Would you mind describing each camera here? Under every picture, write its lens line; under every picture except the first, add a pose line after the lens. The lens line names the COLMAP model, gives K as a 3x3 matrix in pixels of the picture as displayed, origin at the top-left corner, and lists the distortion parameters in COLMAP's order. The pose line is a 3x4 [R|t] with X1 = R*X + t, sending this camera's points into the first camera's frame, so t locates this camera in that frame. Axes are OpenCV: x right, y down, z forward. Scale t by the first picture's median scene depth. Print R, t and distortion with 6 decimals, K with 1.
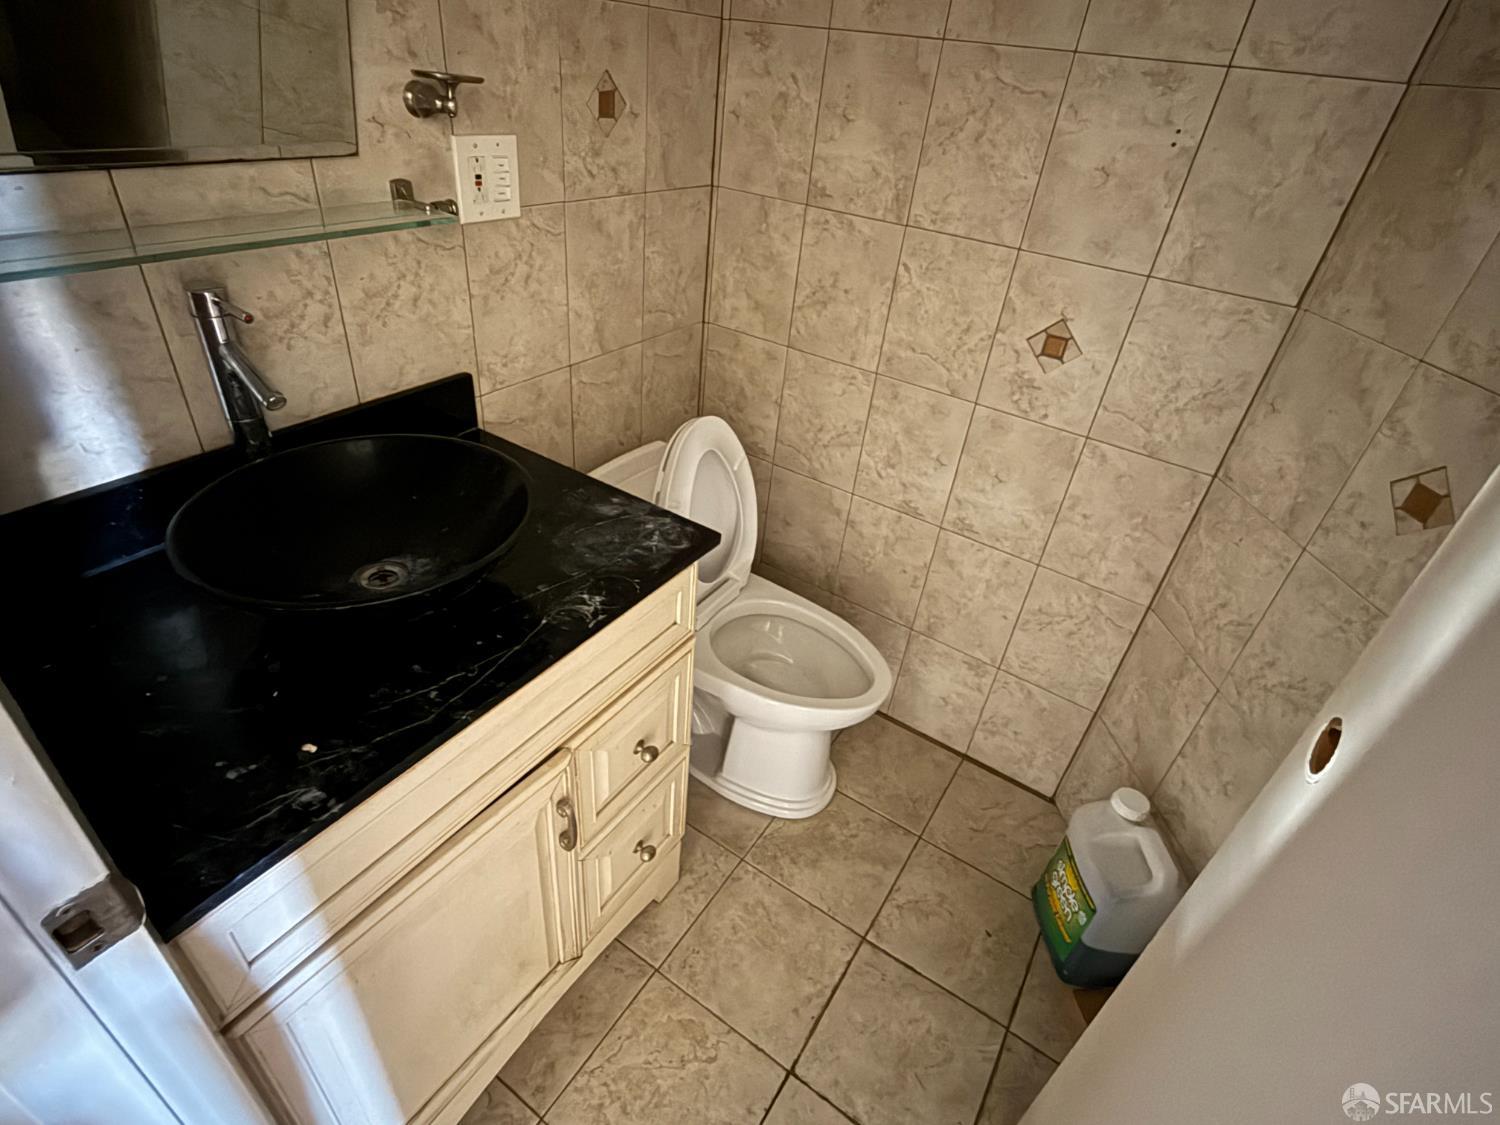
lens RADIAL K [[756.7, 0, 741.1], [0, 756.7, 564.5], [0, 0, 1]] dist [-0.001059, 0.000056]
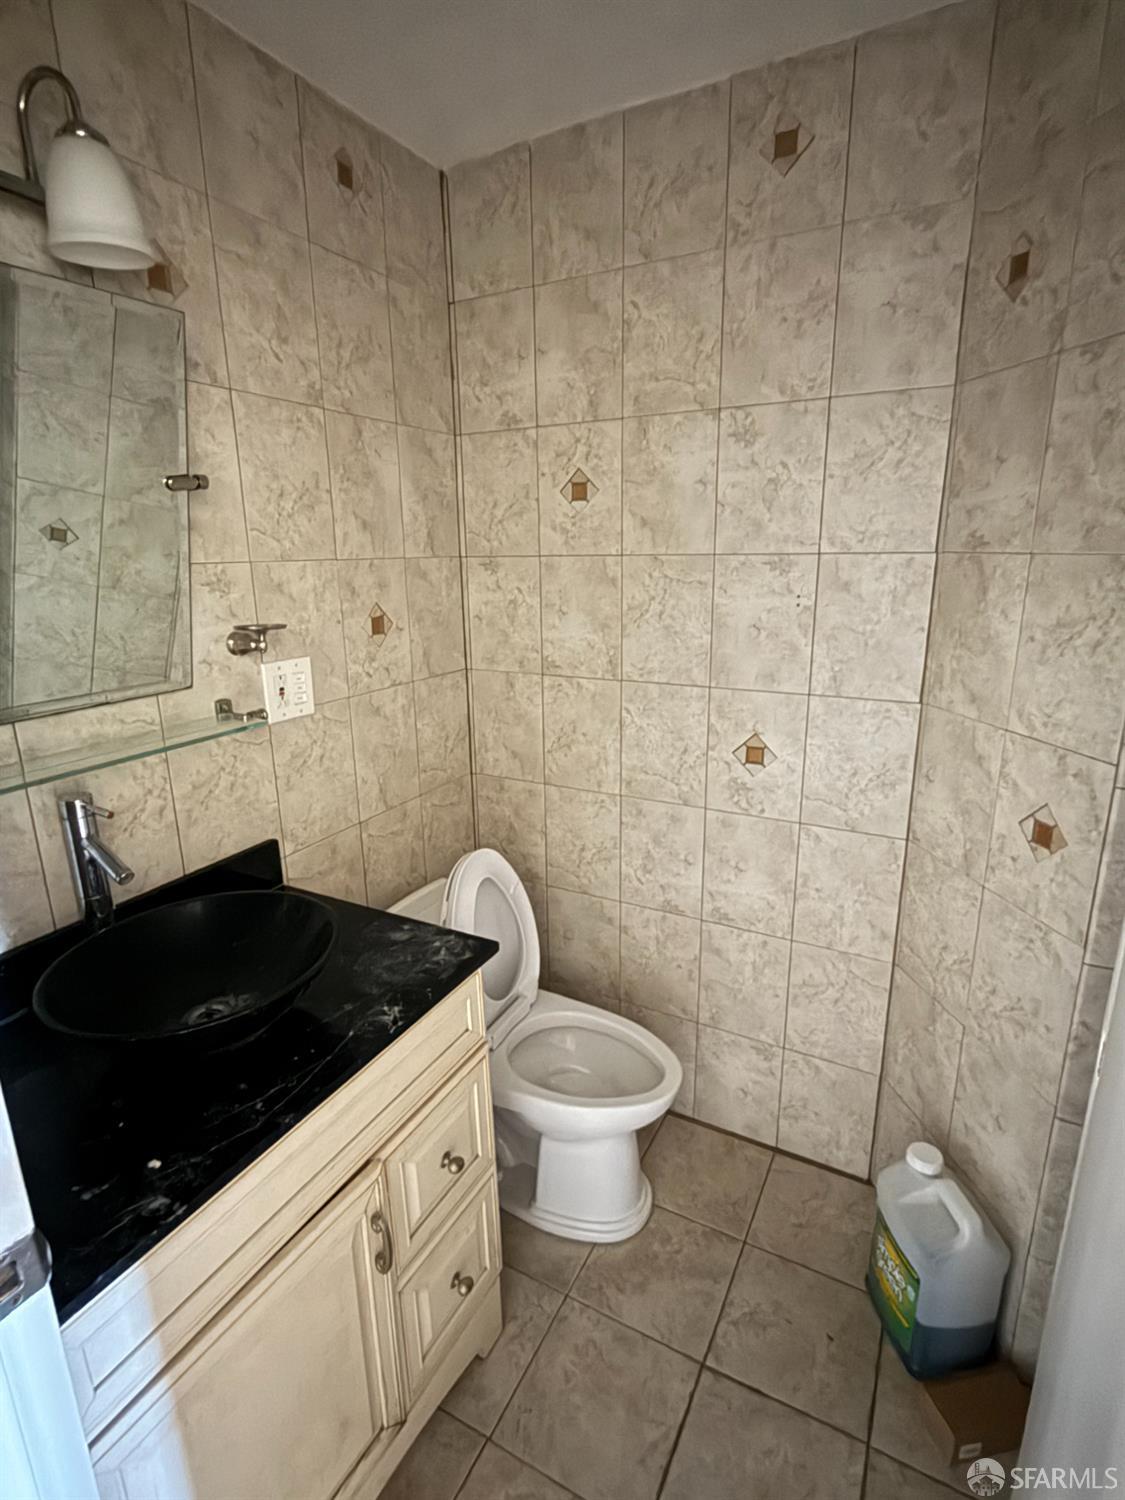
lens RADIAL K [[756.7, 0, 565.1], [0, 756.7, 747.3], [0, 0, 1]] dist [-0.001059, 0.000056]
pose [[0.989788, -0.127073, 0.064597, 0.031179], [0.141263, 0.935107, -0.324993, 0.059401], [-0.019107, 0.330799, 0.943508, -0.168711]]
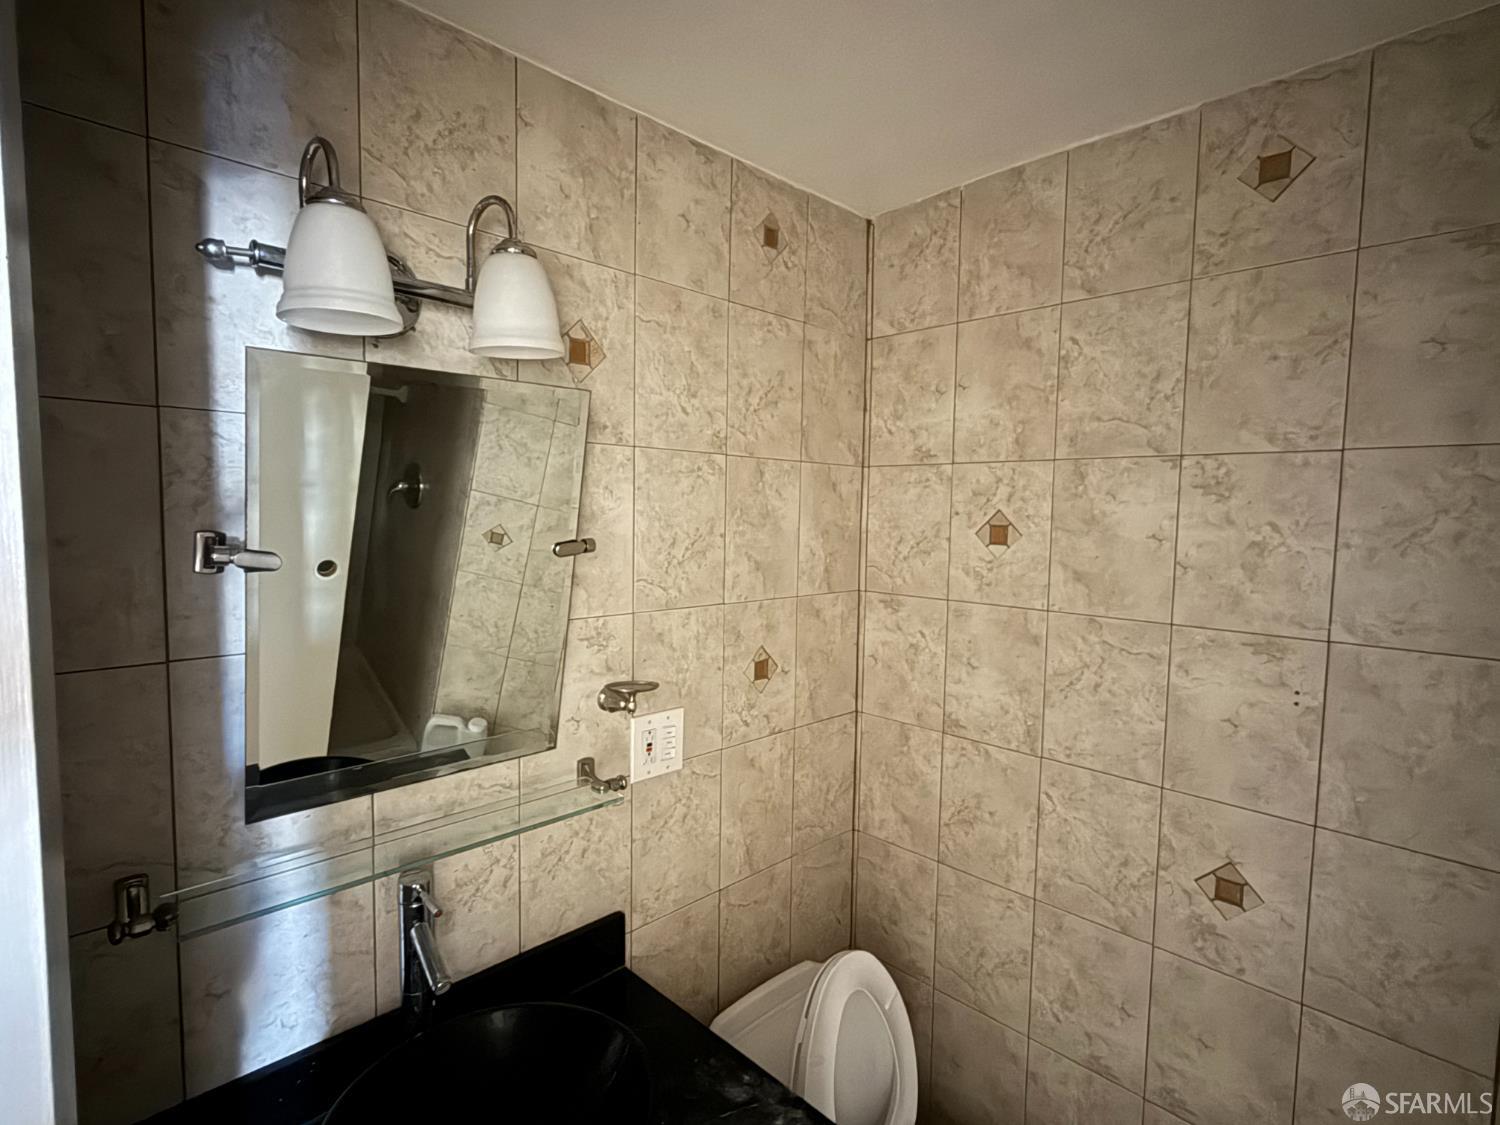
lens RADIAL K [[756.7, 0, 744.5], [0, 756.7, 558.4], [0, 0, 1]] dist [-0.001059, 0.000056]
pose [[0.975101, -0.061094, -0.213180, 0.062769], [-0.057310, 0.859224, -0.508379, -0.139470], [0.214228, 0.507938, 0.834329, -0.102621]]
